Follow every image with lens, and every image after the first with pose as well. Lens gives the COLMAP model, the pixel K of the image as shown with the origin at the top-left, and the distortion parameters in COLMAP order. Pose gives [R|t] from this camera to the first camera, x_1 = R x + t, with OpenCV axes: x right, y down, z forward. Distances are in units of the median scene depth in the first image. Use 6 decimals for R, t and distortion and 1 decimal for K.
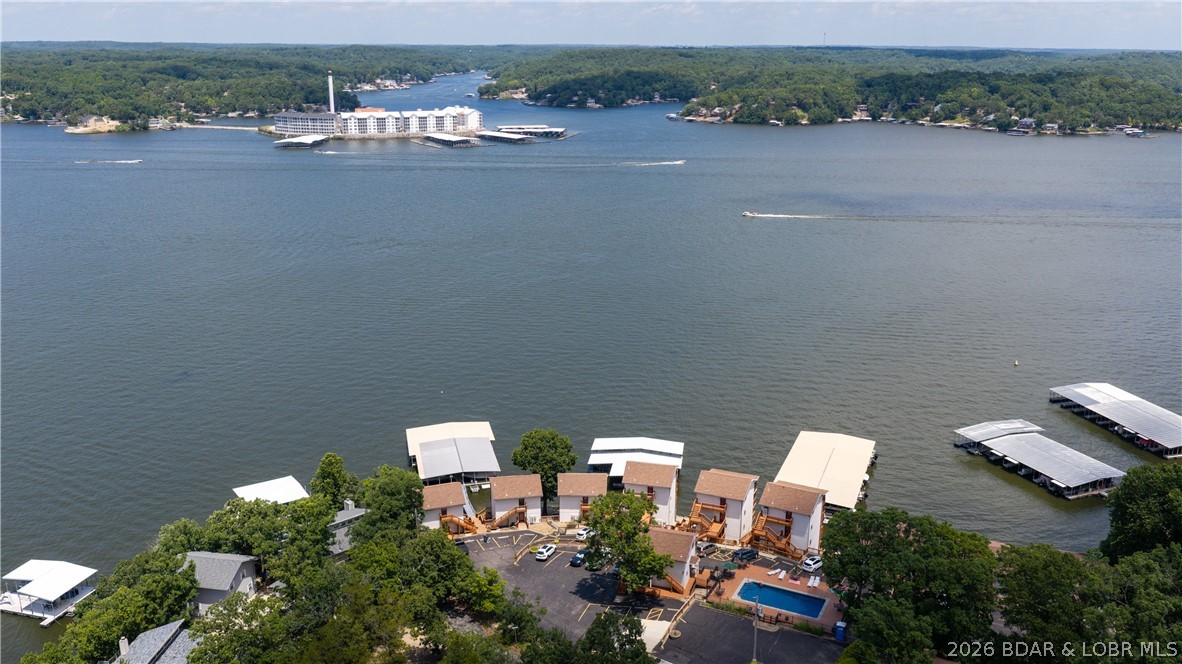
lens RADIAL K [[986.8, 0, 588.2], [0, 986.8, 324.7], [0, 0, 1]] dist [0.023413, -0.055828]
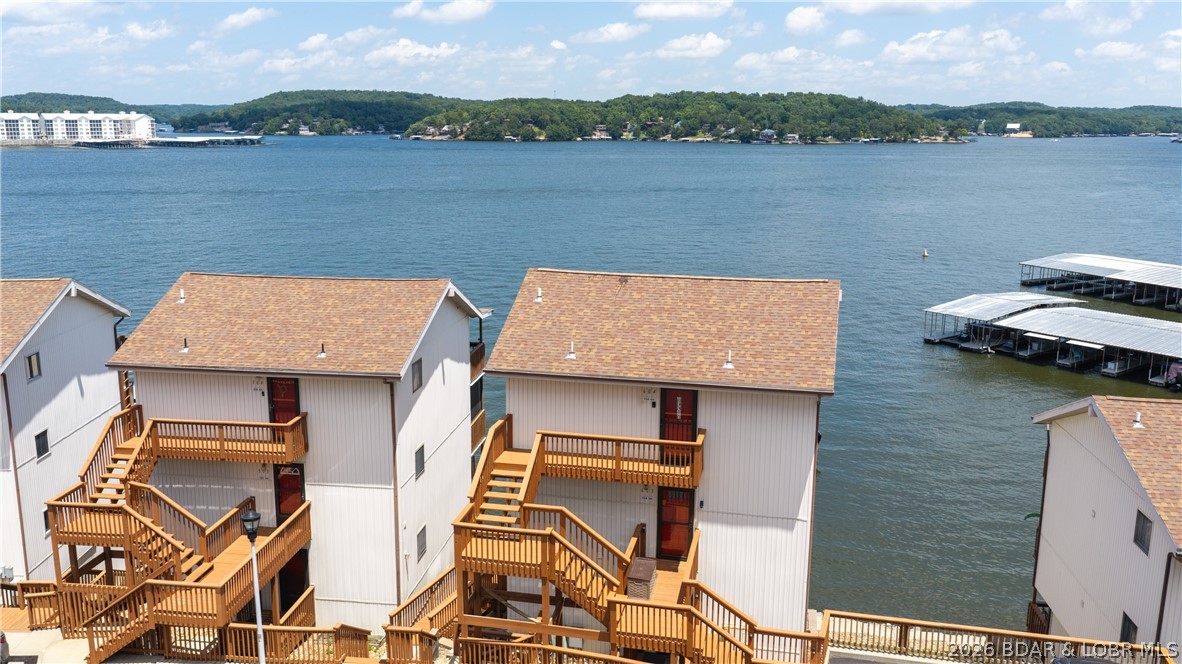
lens RADIAL K [[986.8, 0, 589.9], [0, 986.8, 325.9], [0, 0, 1]] dist [0.023413, -0.055828]
pose [[0.966073, -0.052669, 0.252843, 0.022433], [0.070101, 0.995708, -0.060430, 0.027898], [-0.248575, 0.076104, 0.965618, 0.127138]]
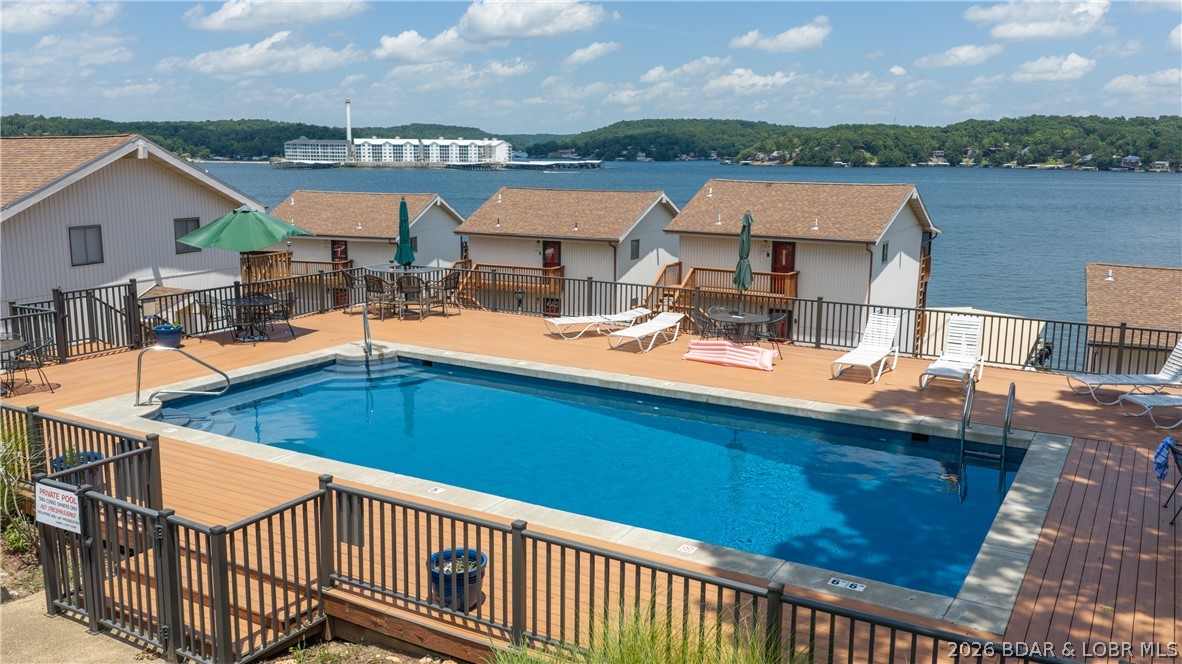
lens RADIAL K [[986.8, 0, 583.4], [0, 986.8, 304.8], [0, 0, 1]] dist [0.023413, -0.055828]
pose [[0.997175, 0.011303, -0.074260, 0.025626], [-0.019992, 0.992892, -0.117331, 0.034651], [0.072406, 0.118484, 0.990313, 0.113224]]
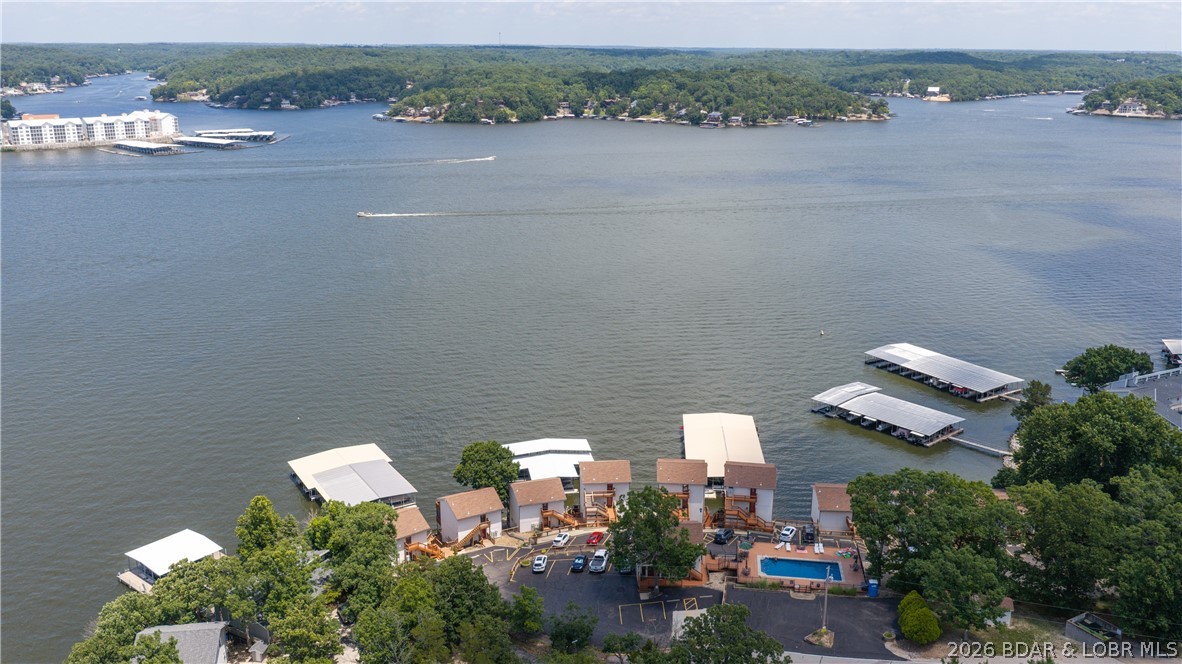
lens RADIAL K [[986.8, 0, 595.1], [0, 986.8, 333.0], [0, 0, 1]] dist [0.023413, -0.055828]
pose [[0.946555, -0.088743, 0.310094, -0.039823], [0.086012, 0.996040, 0.022498, -0.002043], [-0.310863, 0.005376, 0.950440, 0.007894]]
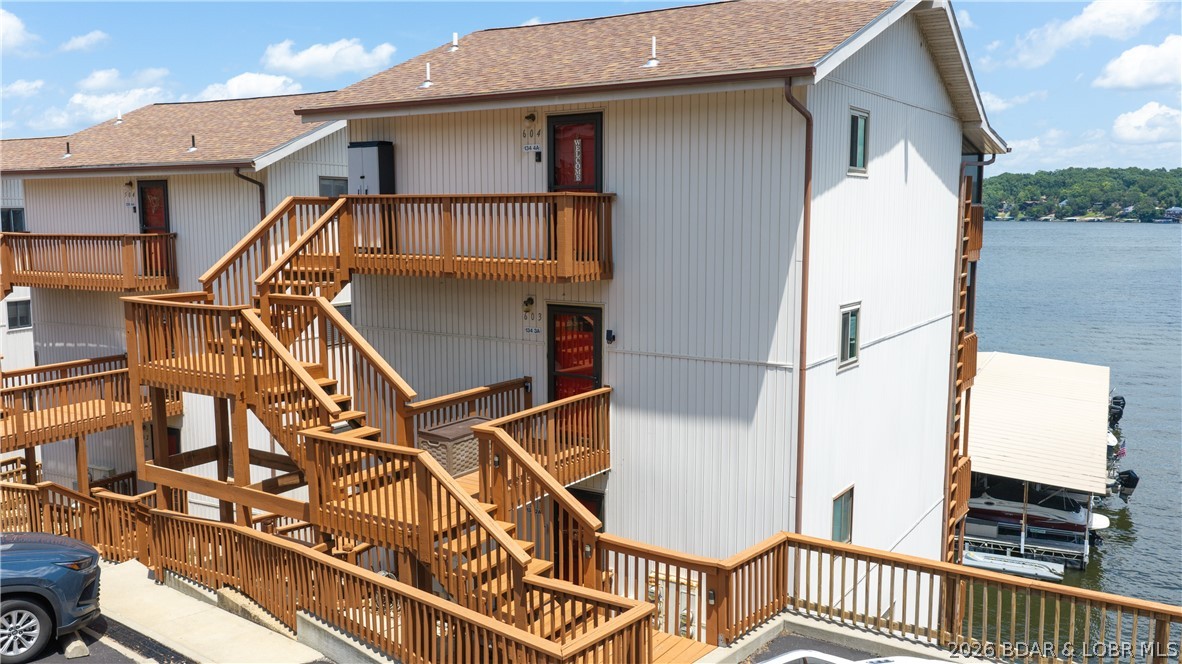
lens RADIAL K [[986.8, 0, 590.6], [0, 986.8, 322.5], [0, 0, 1]] dist [0.023413, -0.055828]
pose [[0.994898, 0.001276, -0.100878, 0.031707], [-0.017530, 0.986897, -0.160396, 0.032735], [0.099352, 0.161346, 0.981884, 0.136852]]
